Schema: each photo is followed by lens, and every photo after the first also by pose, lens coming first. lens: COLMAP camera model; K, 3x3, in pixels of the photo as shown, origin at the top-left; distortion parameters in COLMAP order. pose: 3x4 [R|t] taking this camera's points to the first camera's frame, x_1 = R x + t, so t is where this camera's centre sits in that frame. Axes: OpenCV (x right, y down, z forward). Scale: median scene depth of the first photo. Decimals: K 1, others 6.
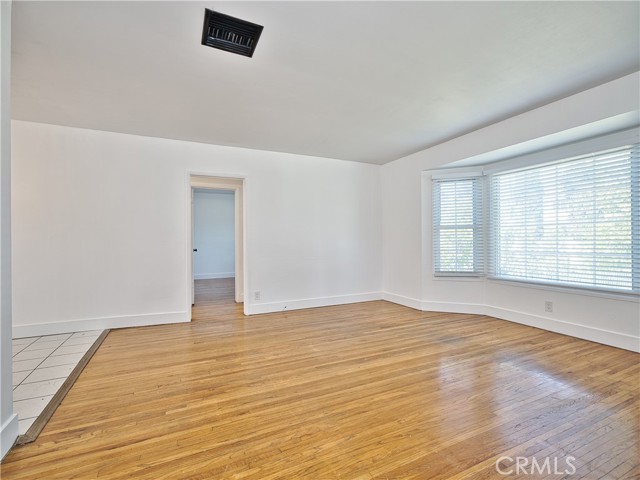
lens RADIAL K [[304.5, 0, 319.7], [0, 304.5, 238.3], [0, 0, 1]] dist [-0.003396, 0.001089]
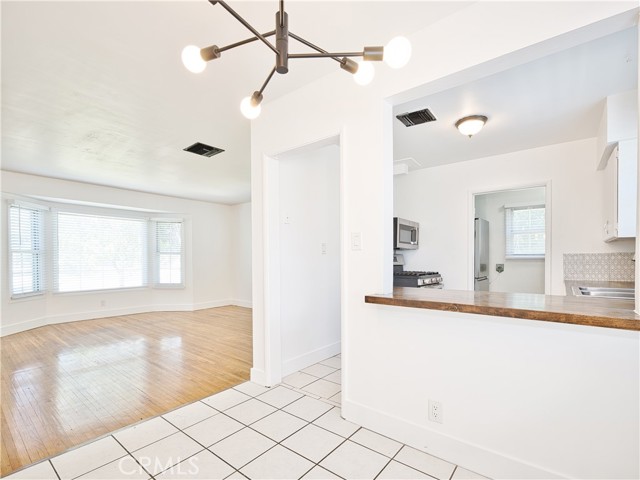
lens RADIAL K [[304.5, 0, 325.6], [0, 304.5, 260.5], [0, 0, 1]] dist [-0.003396, 0.001089]
pose [[-0.447197, 0.005461, 0.894419, -1.865563], [0.002322, 0.999985, -0.004945, 0.002623], [-0.894432, -0.000134, -0.447203, 0.967191]]
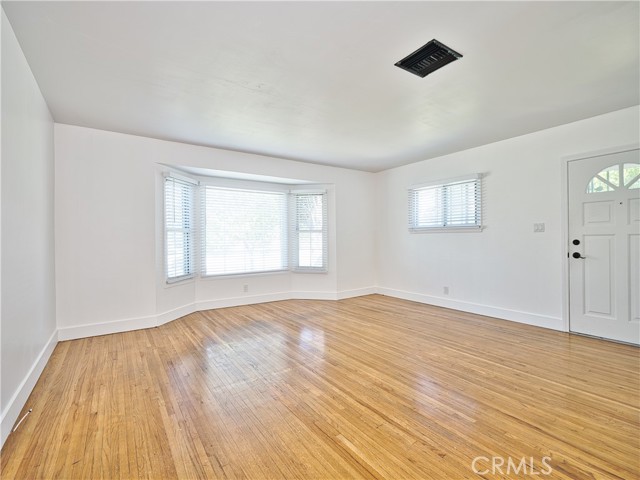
lens RADIAL K [[304.5, 0, 319.1], [0, 304.5, 238.4], [0, 0, 1]] dist [-0.003396, 0.001089]
pose [[-0.165551, 0.011933, 0.986129, -1.105268], [0.005431, 0.999923, -0.011188, 0.002669], [-0.986186, 0.003504, -0.165603, 1.316807]]
